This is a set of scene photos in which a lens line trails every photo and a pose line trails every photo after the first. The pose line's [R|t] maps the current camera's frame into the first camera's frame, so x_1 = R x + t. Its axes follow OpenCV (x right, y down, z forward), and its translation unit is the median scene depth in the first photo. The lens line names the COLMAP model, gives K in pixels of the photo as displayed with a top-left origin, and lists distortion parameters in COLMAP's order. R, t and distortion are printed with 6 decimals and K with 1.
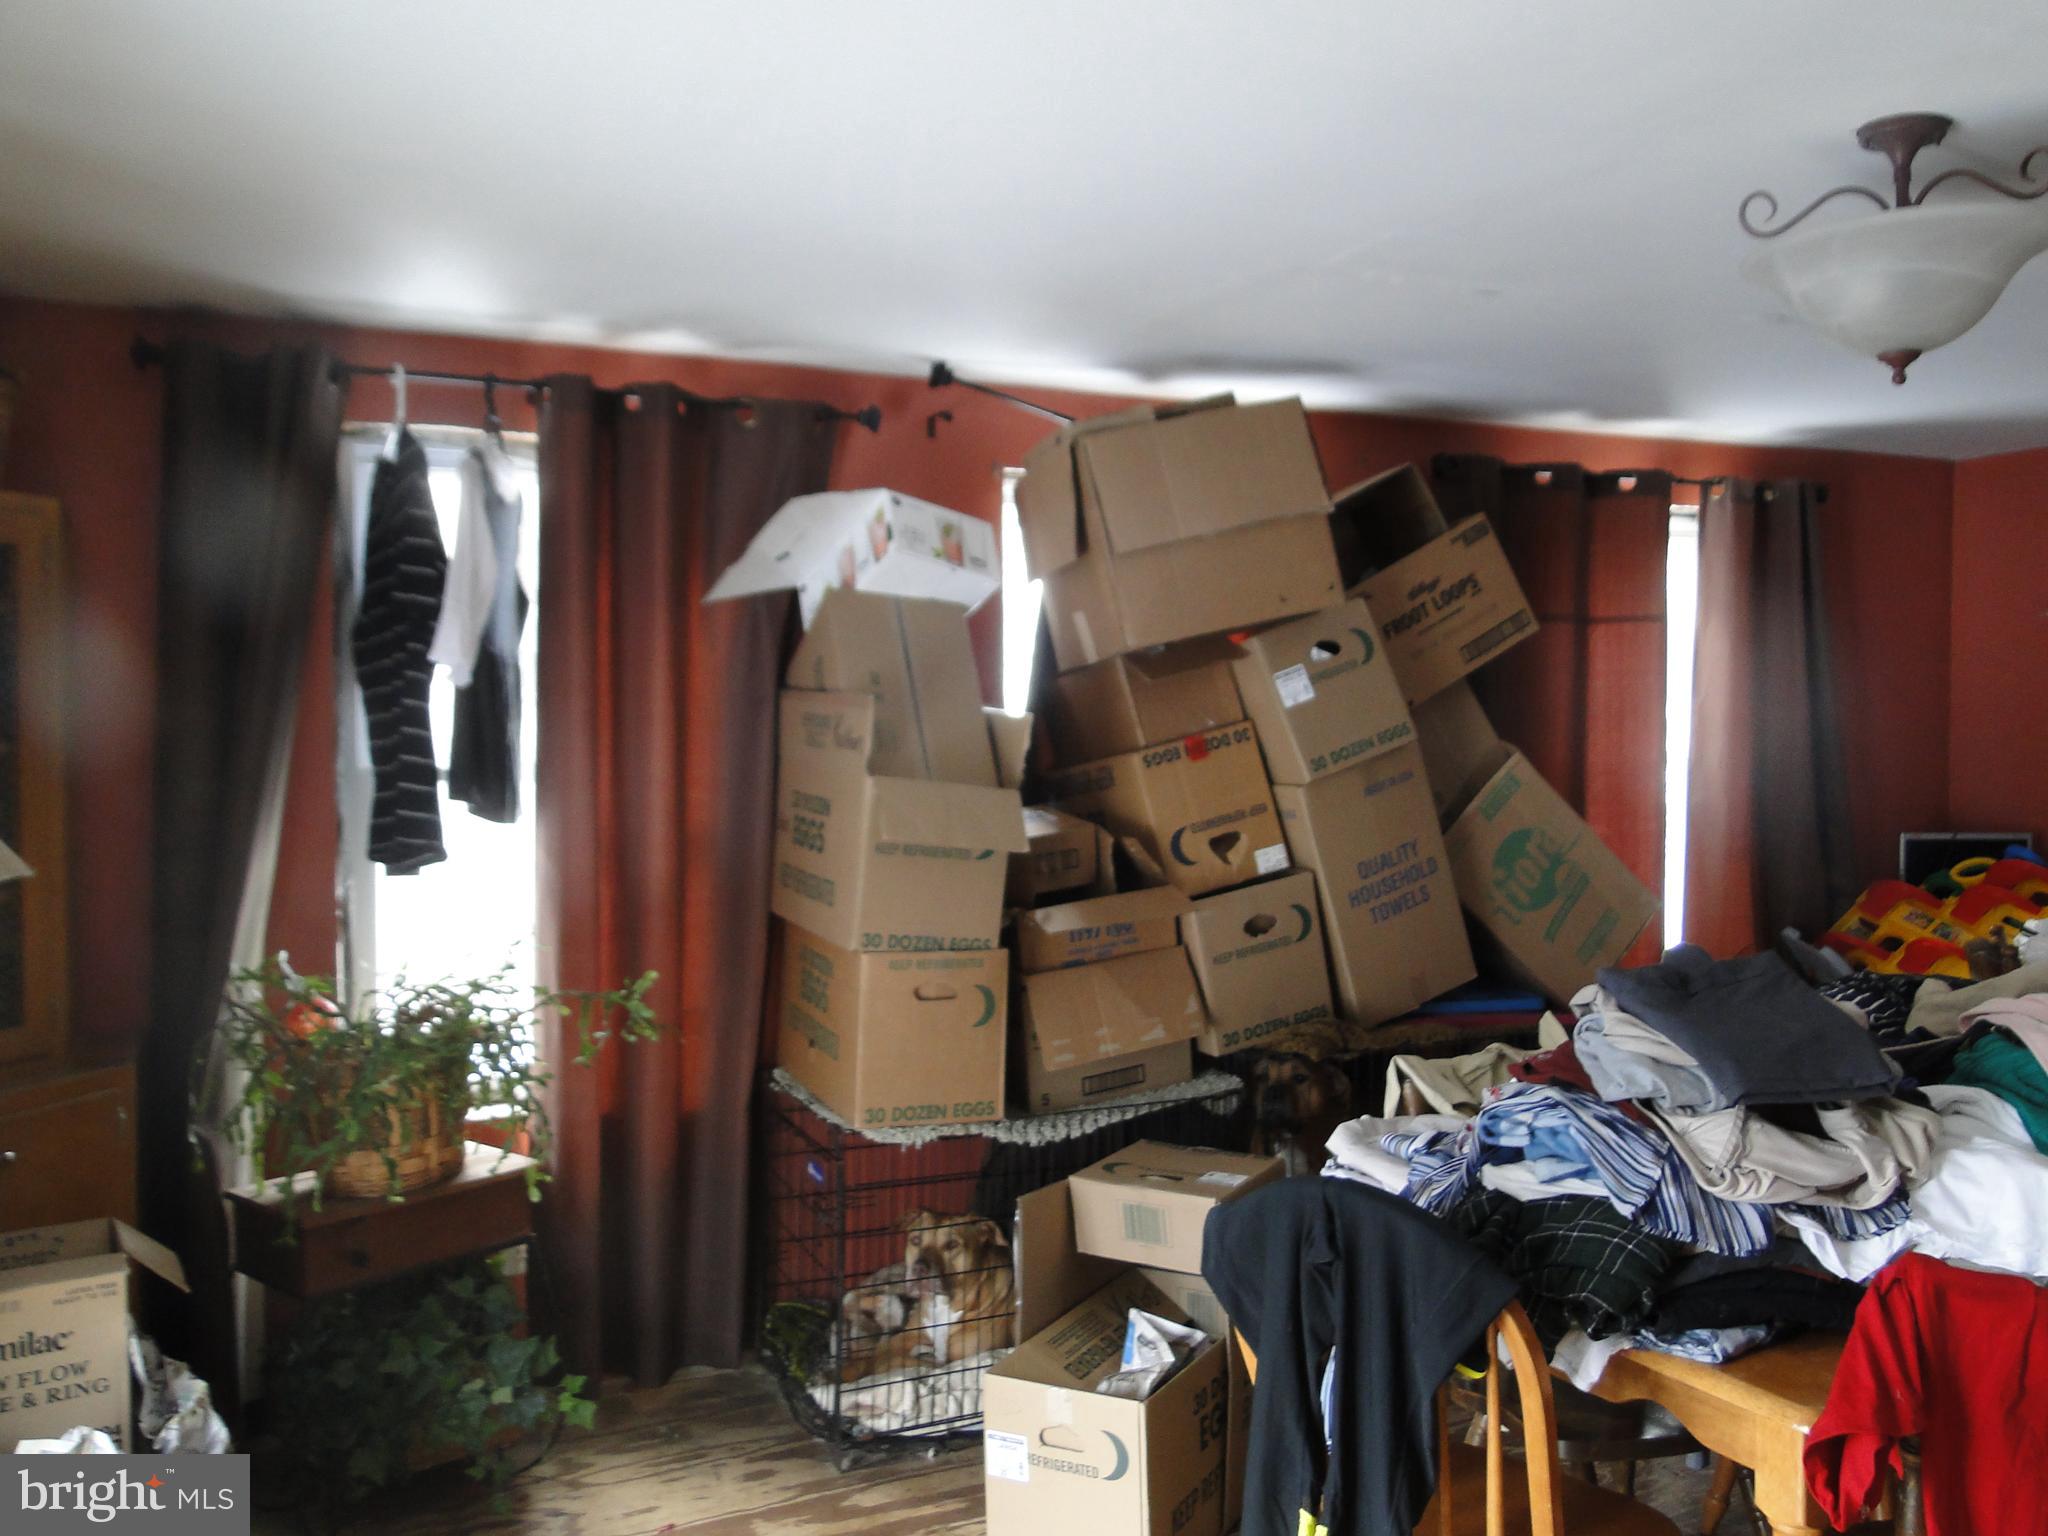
lens RADIAL K [[1695.9, 0, 1024.4], [0, 1695.9, 767.7], [0, 0, 1]] dist [0.011810, -0.010089]
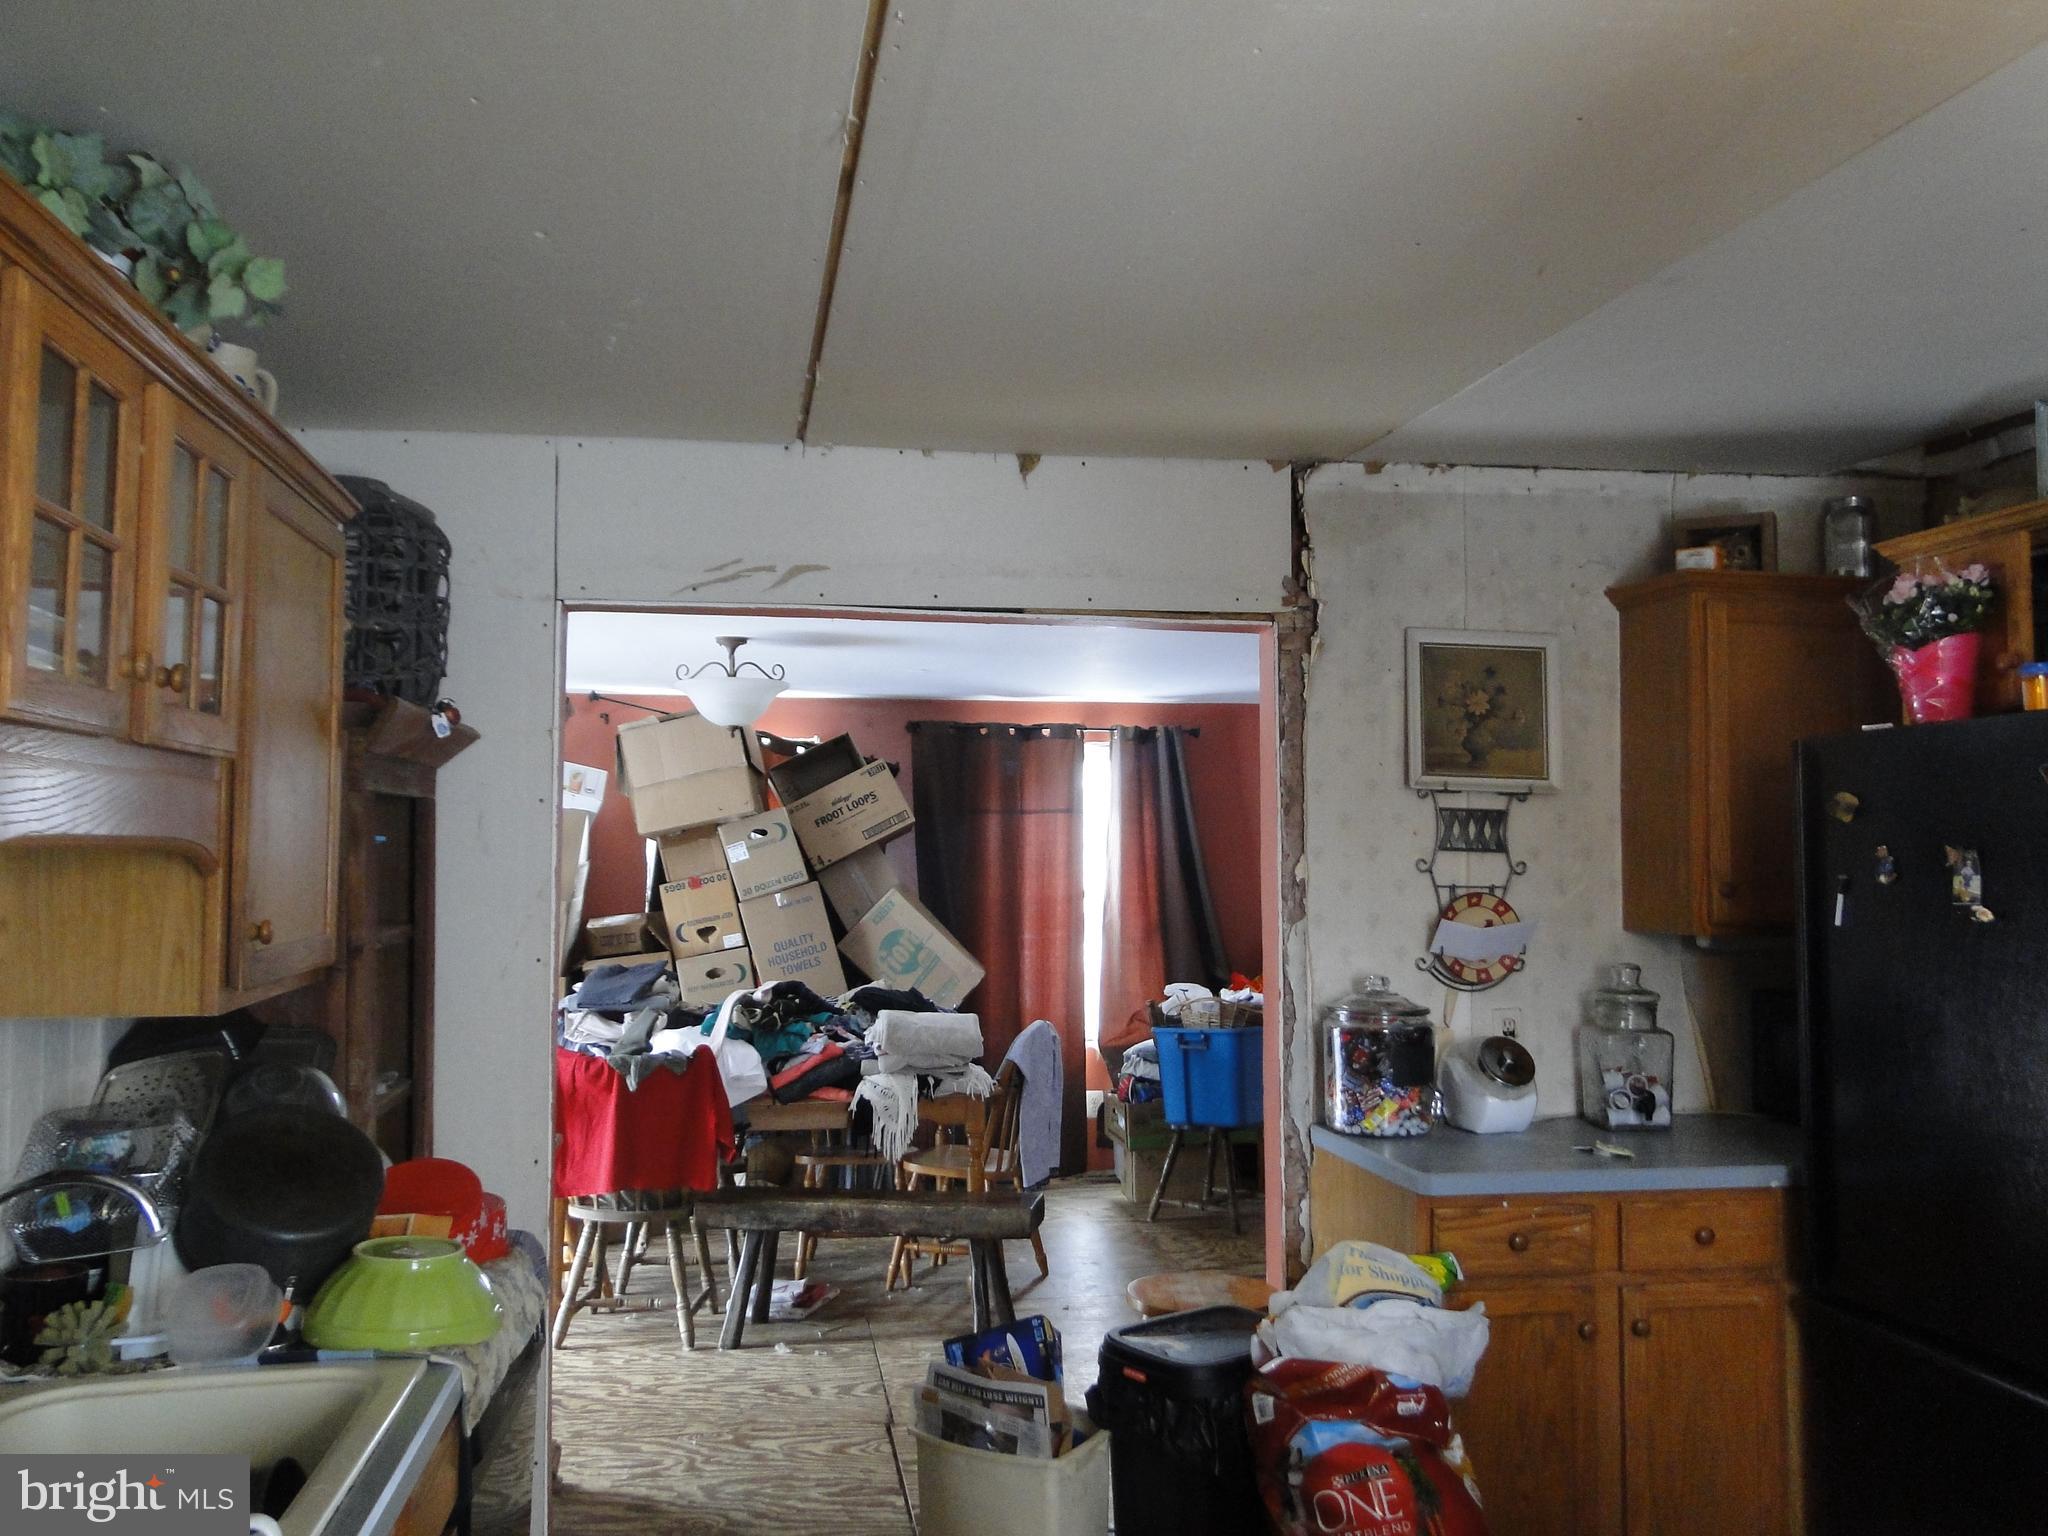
lens RADIAL K [[1695.9, 0, 1023.3], [0, 1695.9, 764.6], [0, 0, 1]] dist [0.011810, -0.010089]
pose [[0.965215, -0.010573, -0.261244, 0.976575], [-0.013531, 0.995823, -0.090297, 0.023943], [0.261107, 0.090691, 0.961040, -0.801406]]
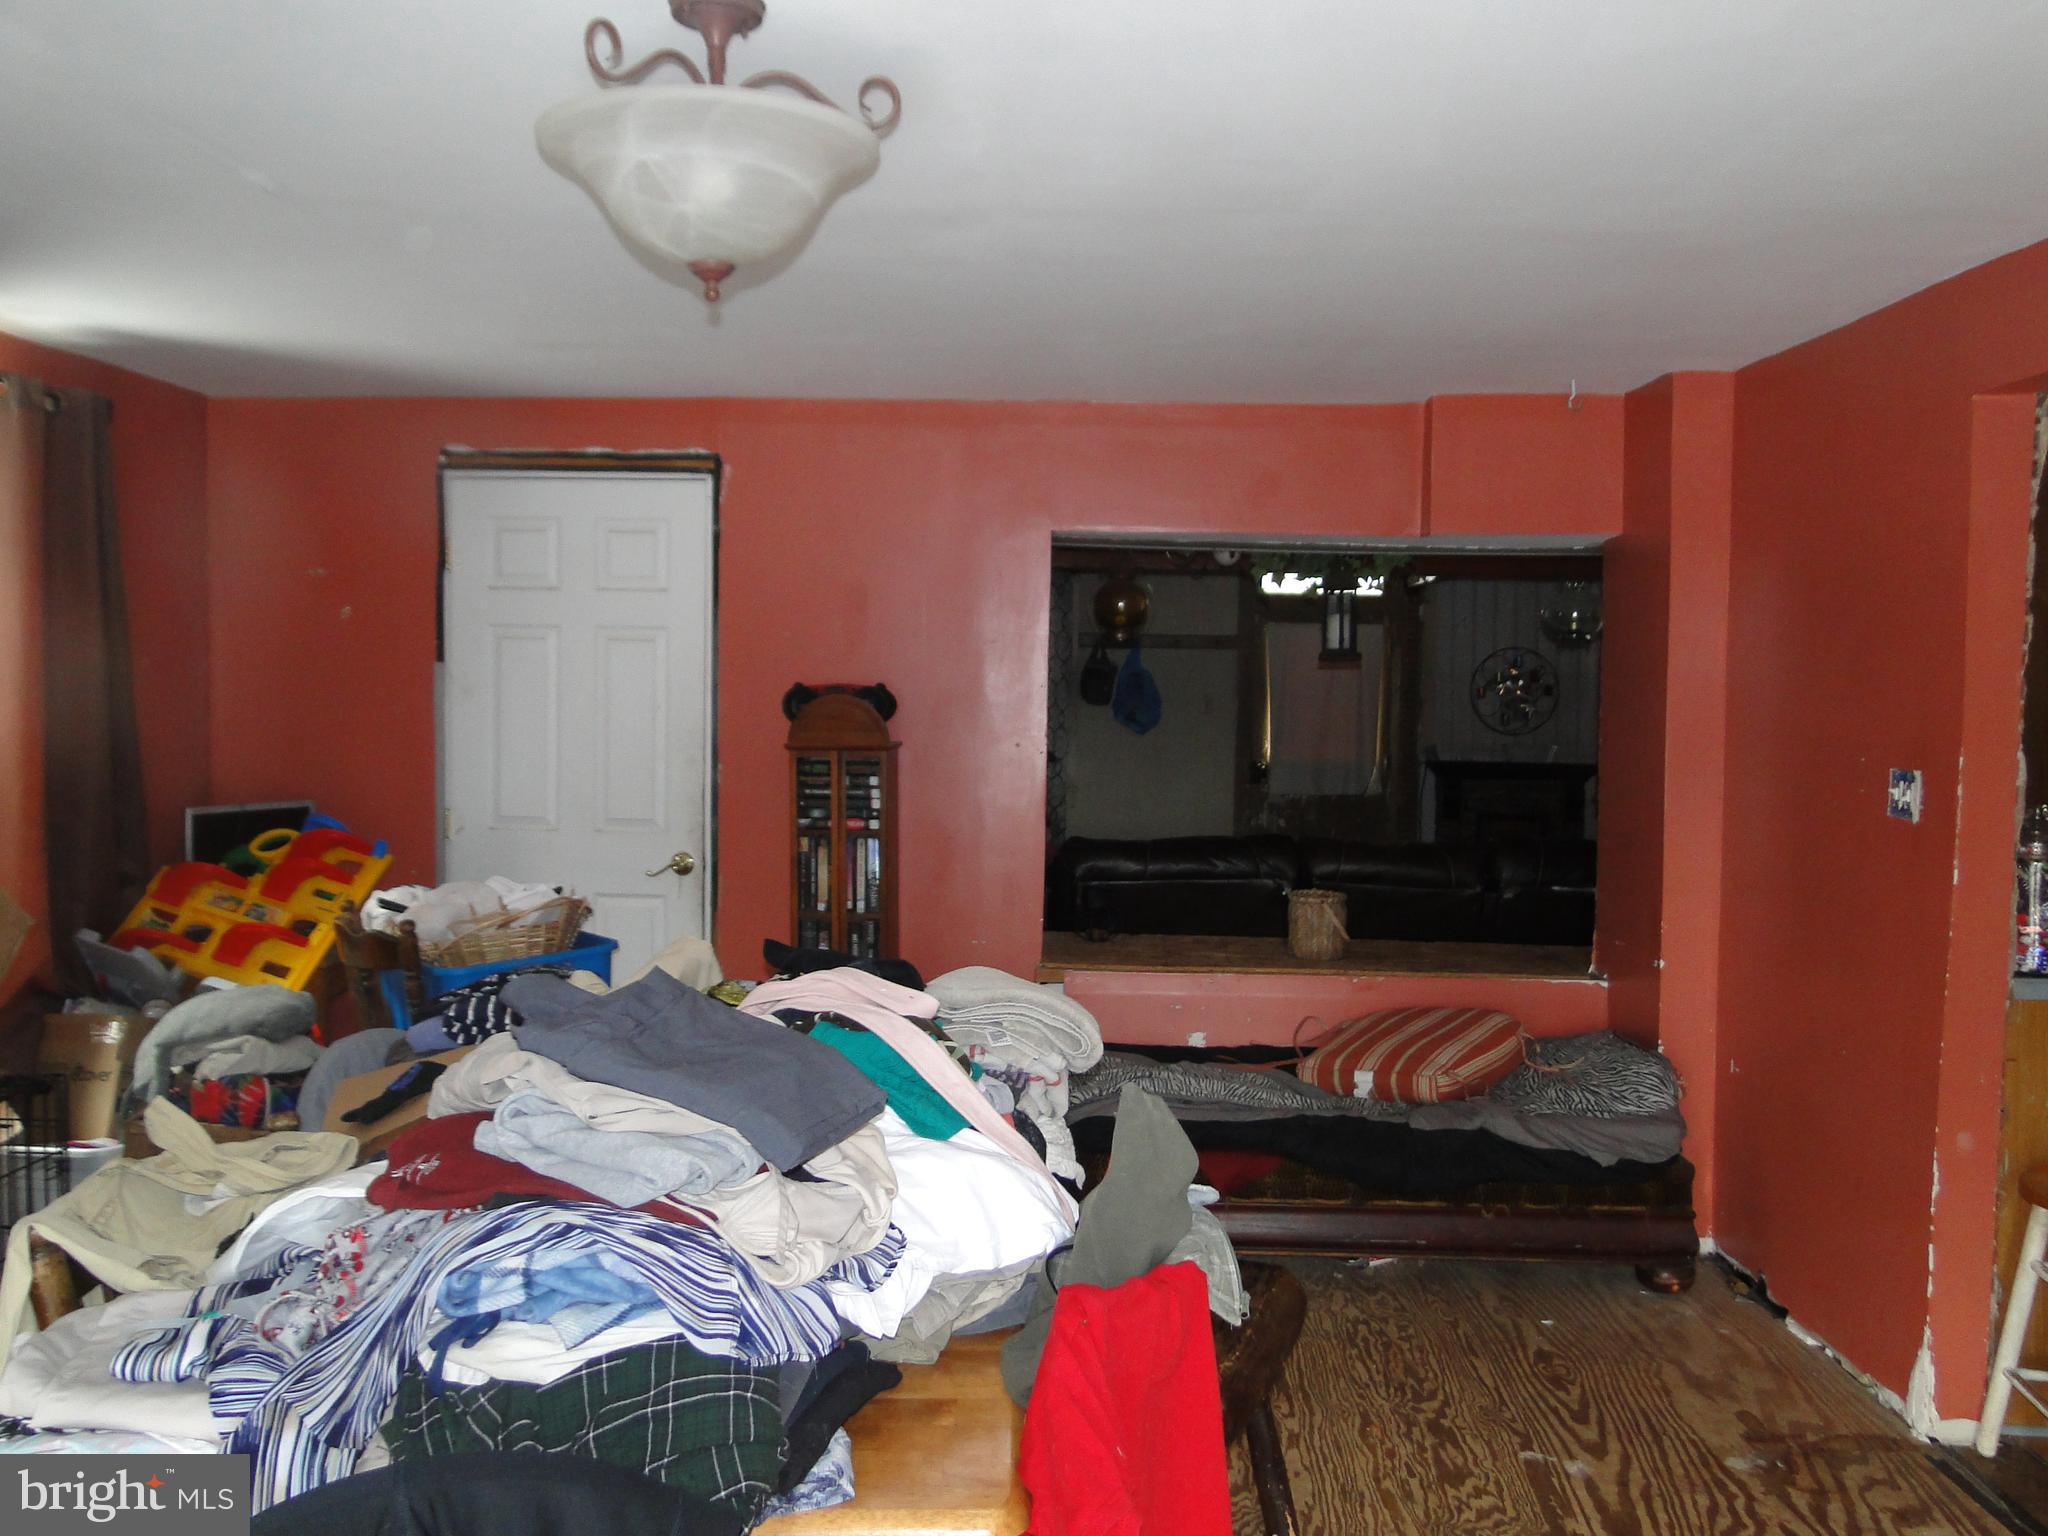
lens RADIAL K [[1695.9, 0, 1024.0], [0, 1695.9, 759.0], [0, 0, 1]] dist [0.011810, -0.010089]
pose [[0.429145, -0.032255, 0.902659, -0.133398], [0.014660, 0.999479, 0.028745, -0.008320], [-0.903117, 0.000897, 0.429394, 0.299961]]
